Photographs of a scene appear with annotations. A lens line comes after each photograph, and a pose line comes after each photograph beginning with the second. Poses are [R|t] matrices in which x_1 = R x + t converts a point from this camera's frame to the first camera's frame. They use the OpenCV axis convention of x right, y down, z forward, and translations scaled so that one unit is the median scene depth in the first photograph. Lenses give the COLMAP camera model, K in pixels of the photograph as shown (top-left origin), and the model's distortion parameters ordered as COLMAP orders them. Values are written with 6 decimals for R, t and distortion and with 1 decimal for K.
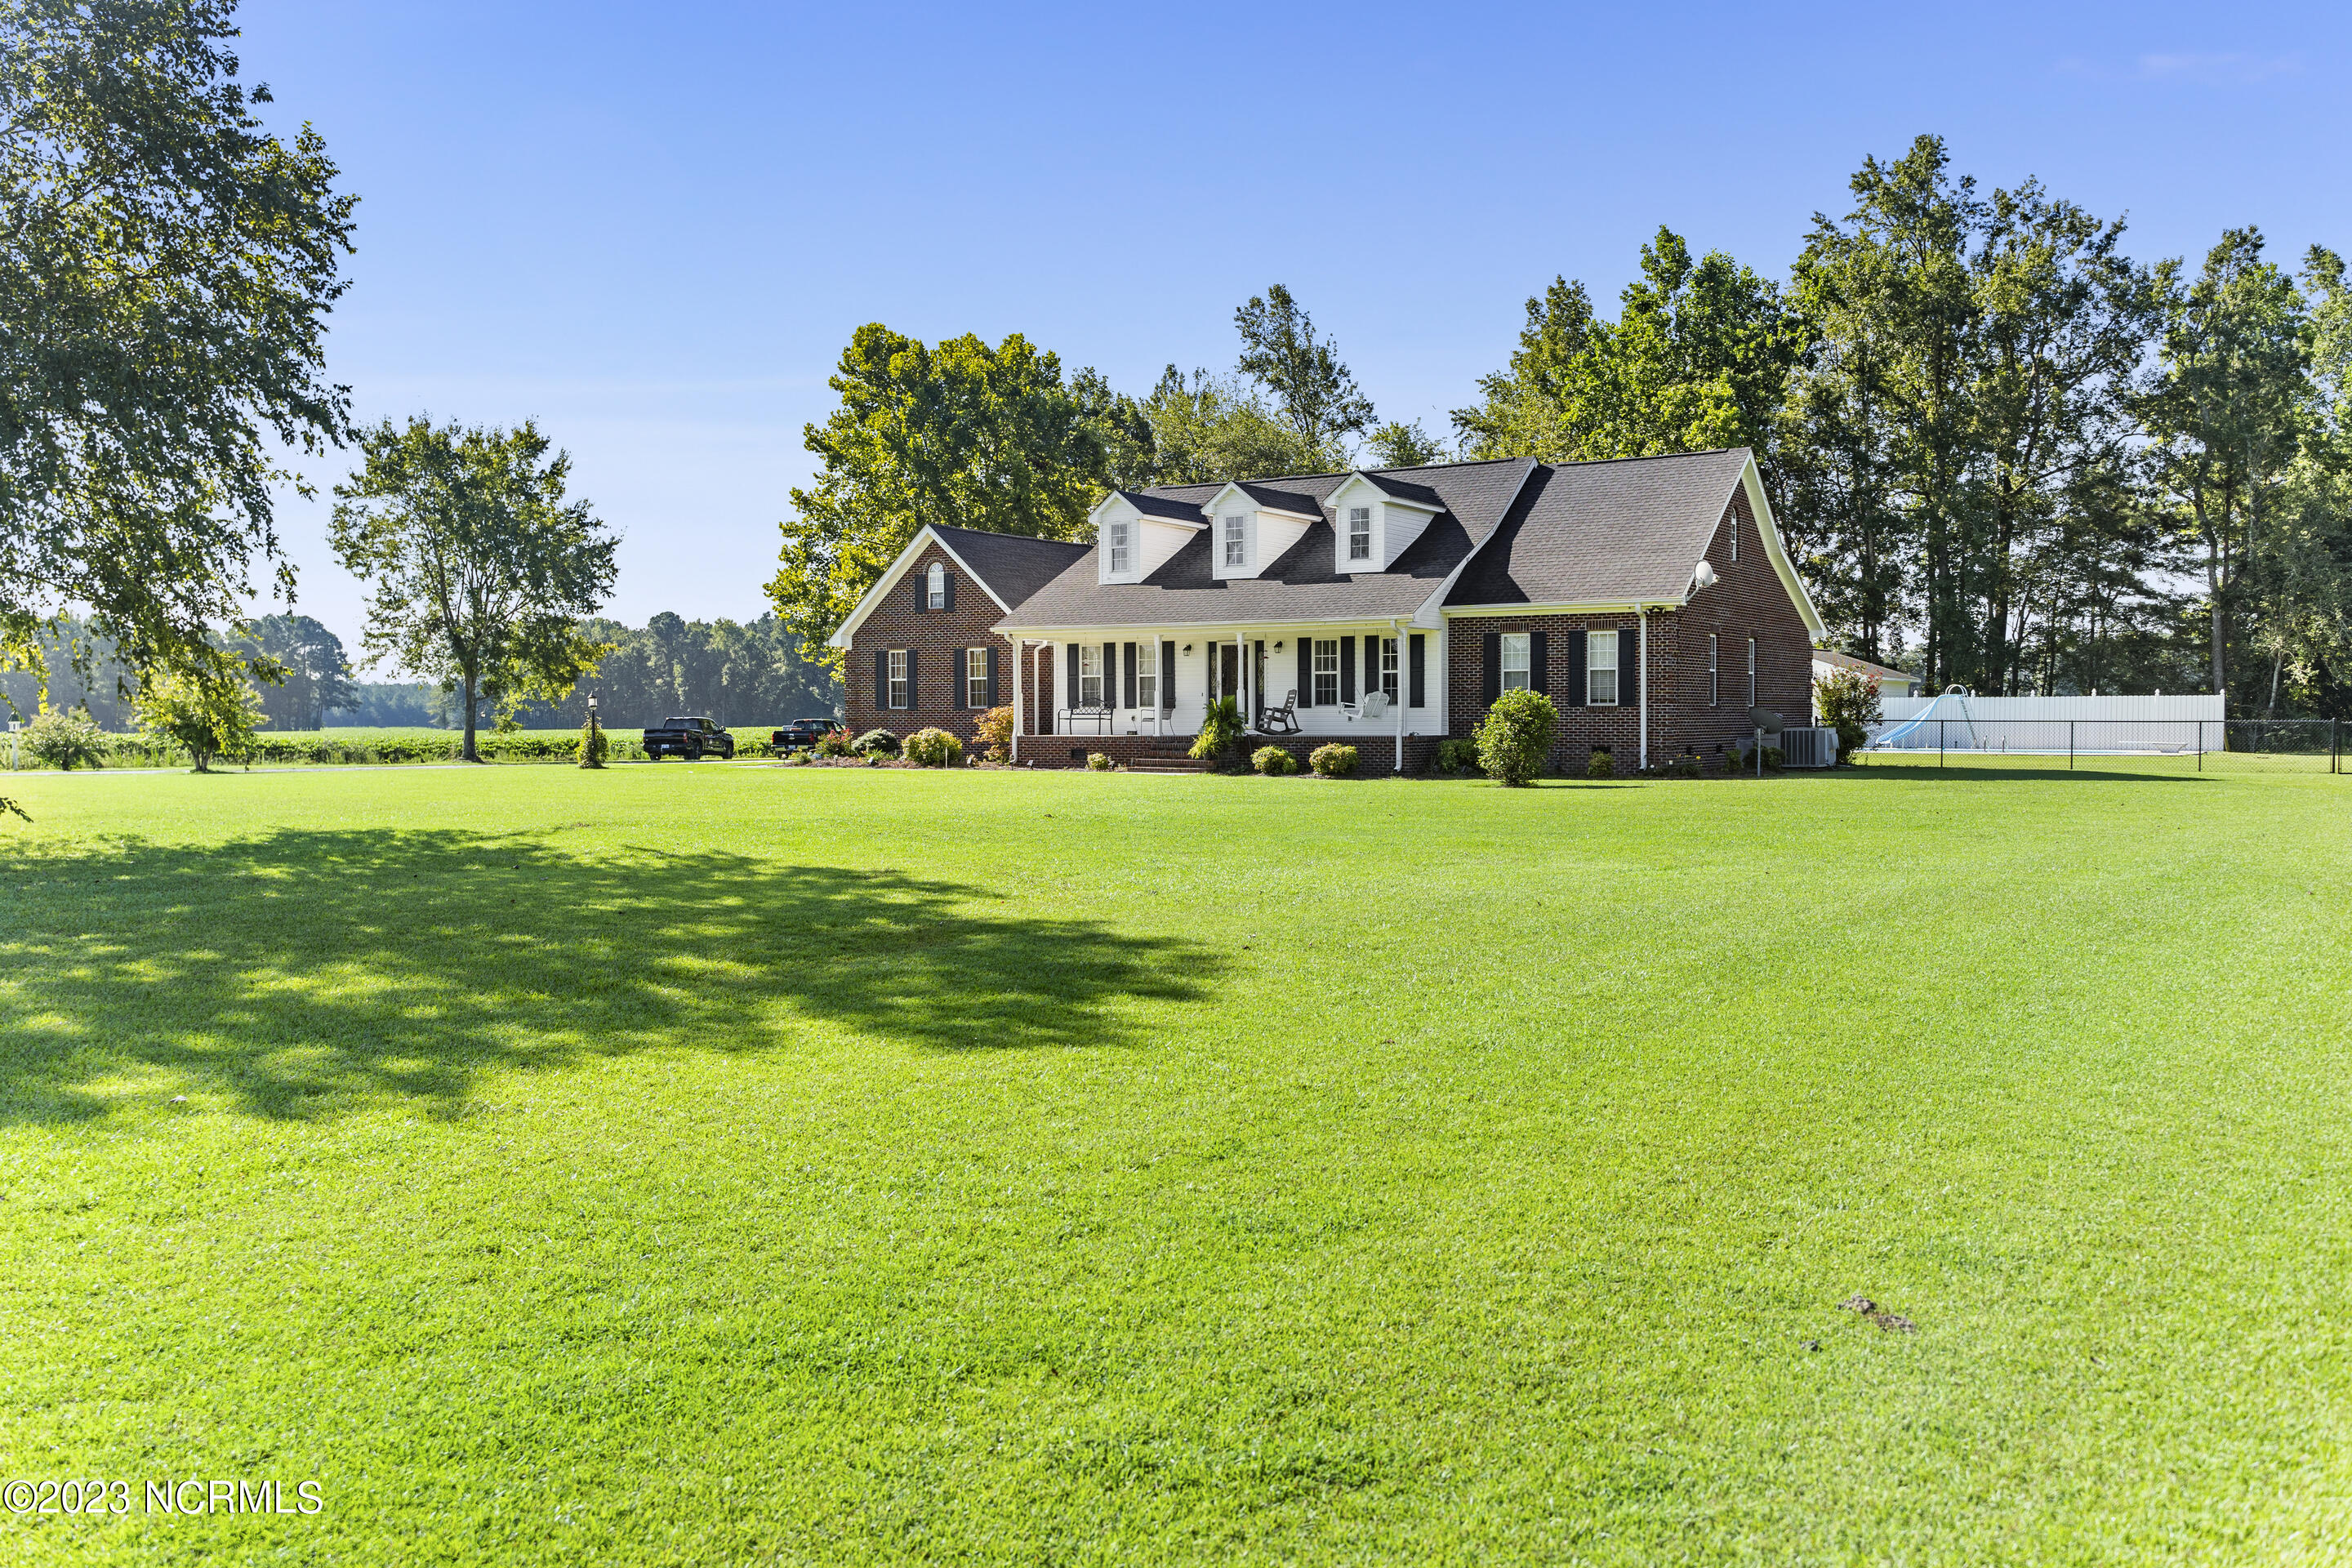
lens RADIAL K [[1876.0, 0, 1176.0], [0, 1876.0, 784.0], [0, 0, 1]] dist [0.002798, 0.001618]
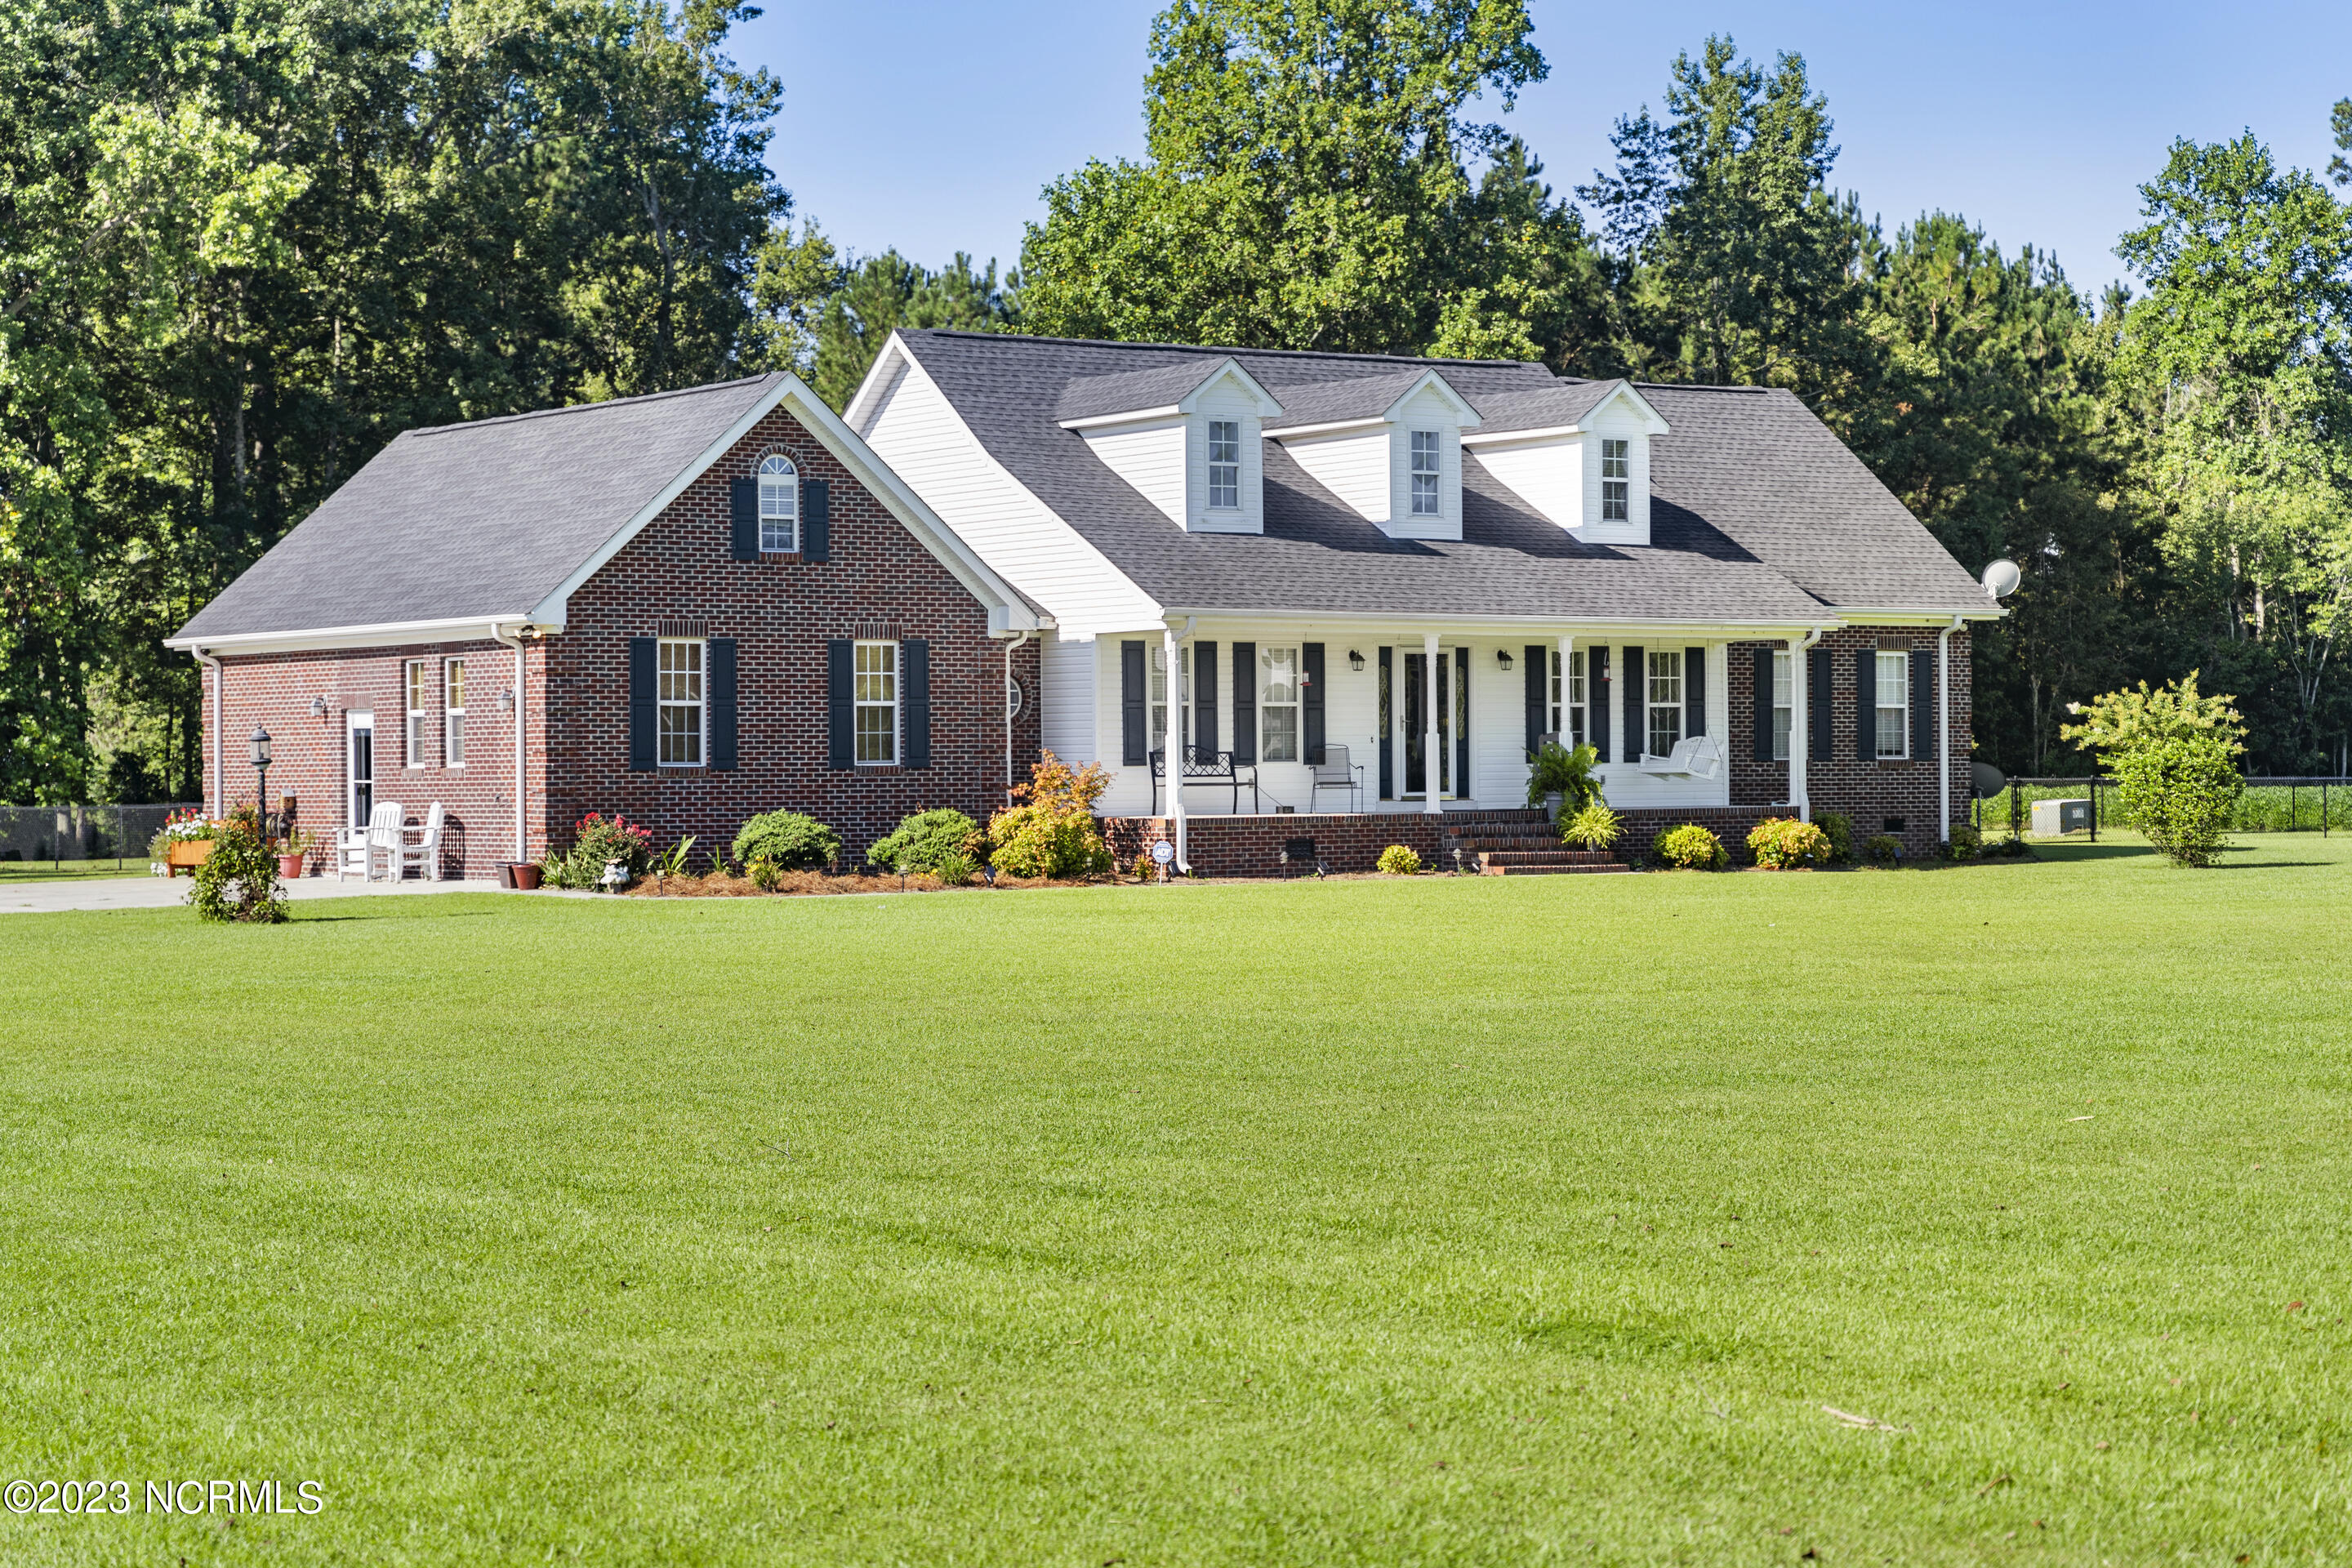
lens RADIAL K [[4833.0, 0, 1176.8], [0, 4833.0, 815.5], [0, 0, 1]] dist [-0.001779, 0.146029]
pose [[0.388953, -0.006770, 0.921233, -1.335469], [0.043638, 0.998986, -0.011083, -0.011232], [-0.920223, 0.044511, 0.388854, 0.485768]]
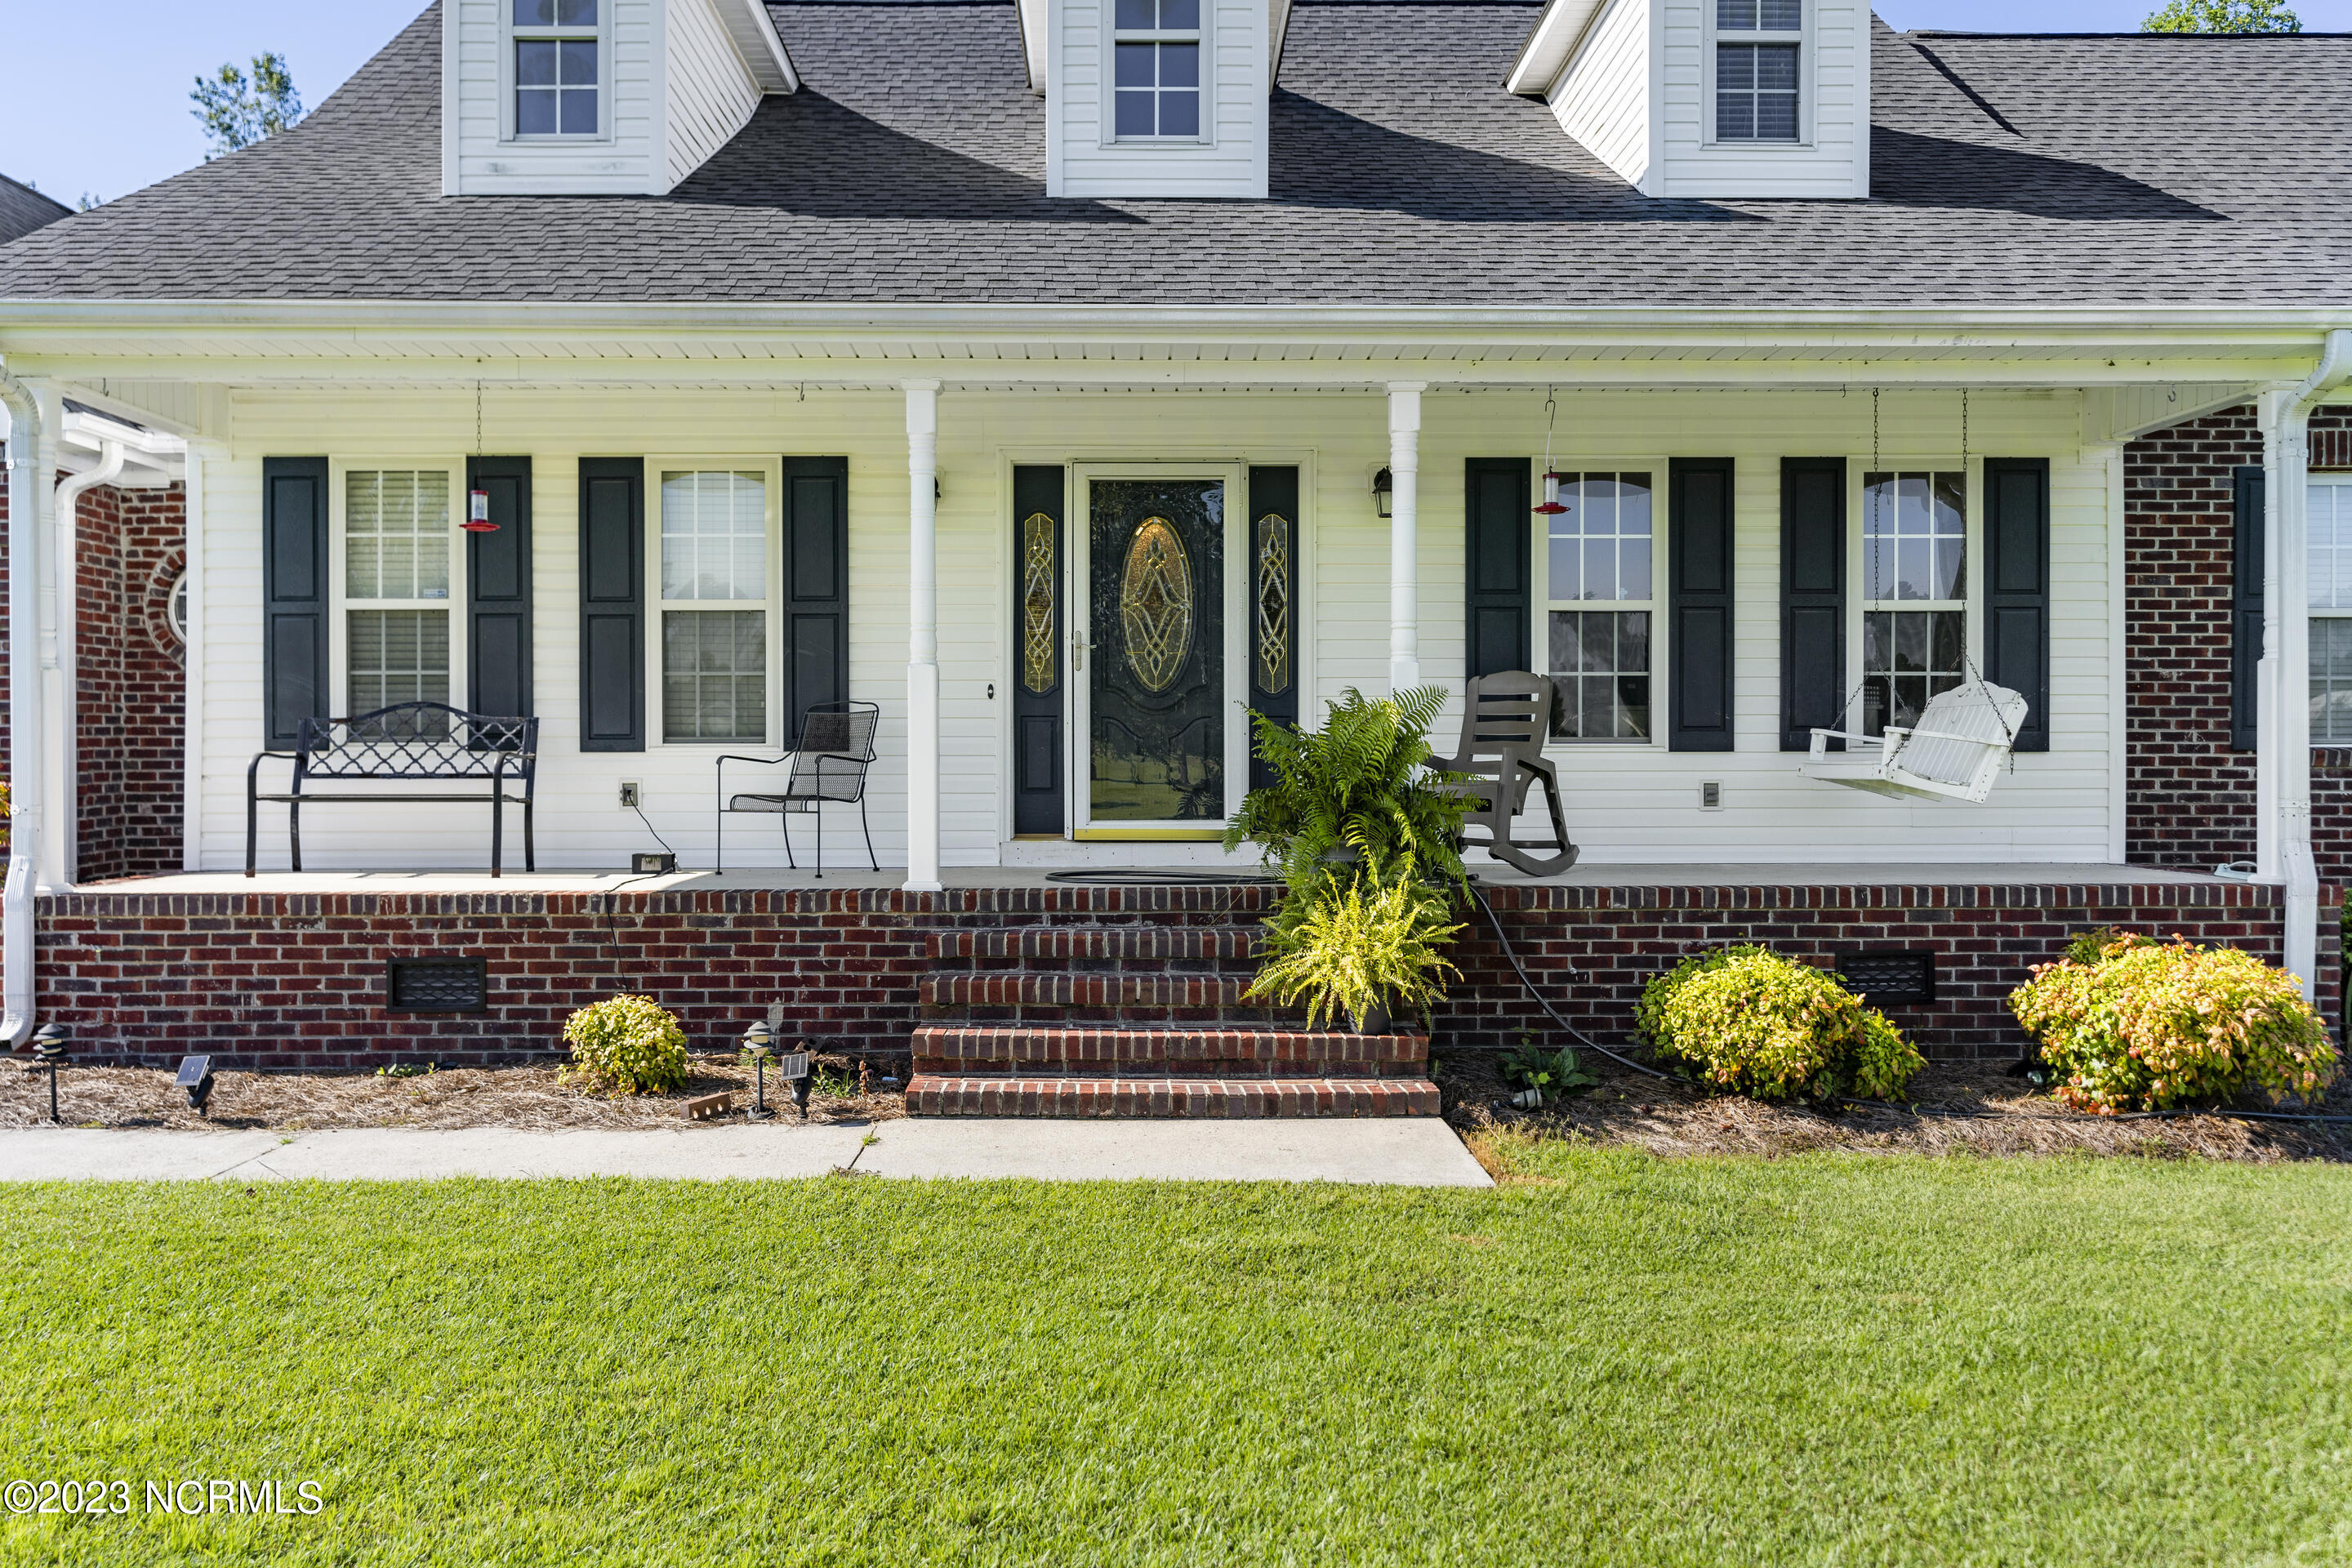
lens RADIAL K [[1860.5, 0, 1168.3], [0, 1860.5, 729.2], [0, 0, 1]] dist [-0.000520, 0.004994]
pose [[0.830504, 0.010063, 0.556922, -0.094338], [0.020058, 0.998648, -0.047957, -0.031256], [-0.556652, 0.050999, 0.829179, 0.791300]]
